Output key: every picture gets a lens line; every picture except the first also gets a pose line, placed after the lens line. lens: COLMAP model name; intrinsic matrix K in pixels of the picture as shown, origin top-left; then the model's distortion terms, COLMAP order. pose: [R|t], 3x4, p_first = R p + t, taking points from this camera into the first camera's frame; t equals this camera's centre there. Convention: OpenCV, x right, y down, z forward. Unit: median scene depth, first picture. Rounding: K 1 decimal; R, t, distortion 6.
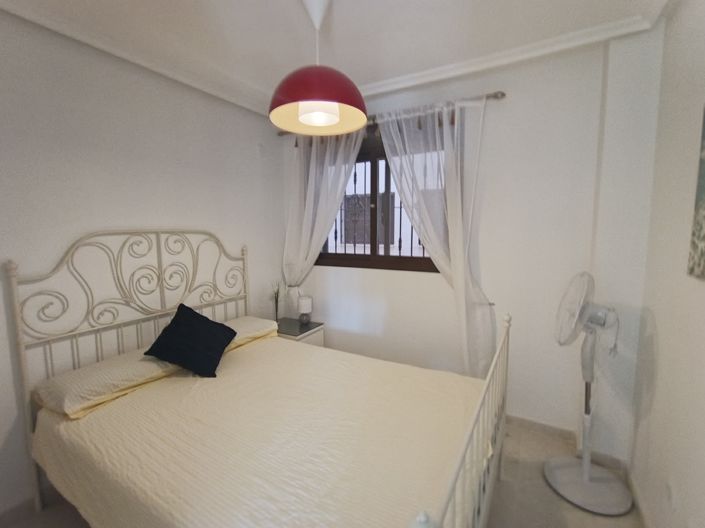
lens RADIAL K [[323.0, 0, 352.2], [0, 323.0, 264.8], [0, 0, 1]] dist [-0.016620, 0.007703]
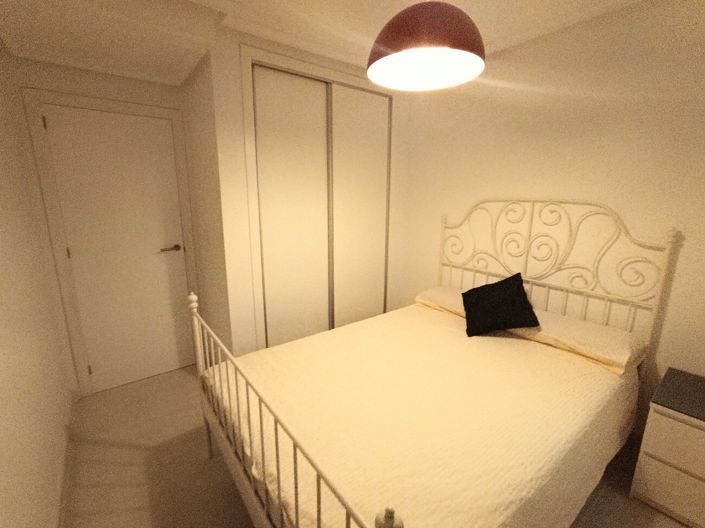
lens RADIAL K [[323.0, 0, 351.8], [0, 323.0, 263.9], [0, 0, 1]] dist [-0.016620, 0.007703]
pose [[-0.397965, 0.204871, -0.894233, 0.633782], [-0.094761, 0.960352, 0.262191, -0.133178], [0.912494, 0.189082, -0.362772, 0.951489]]
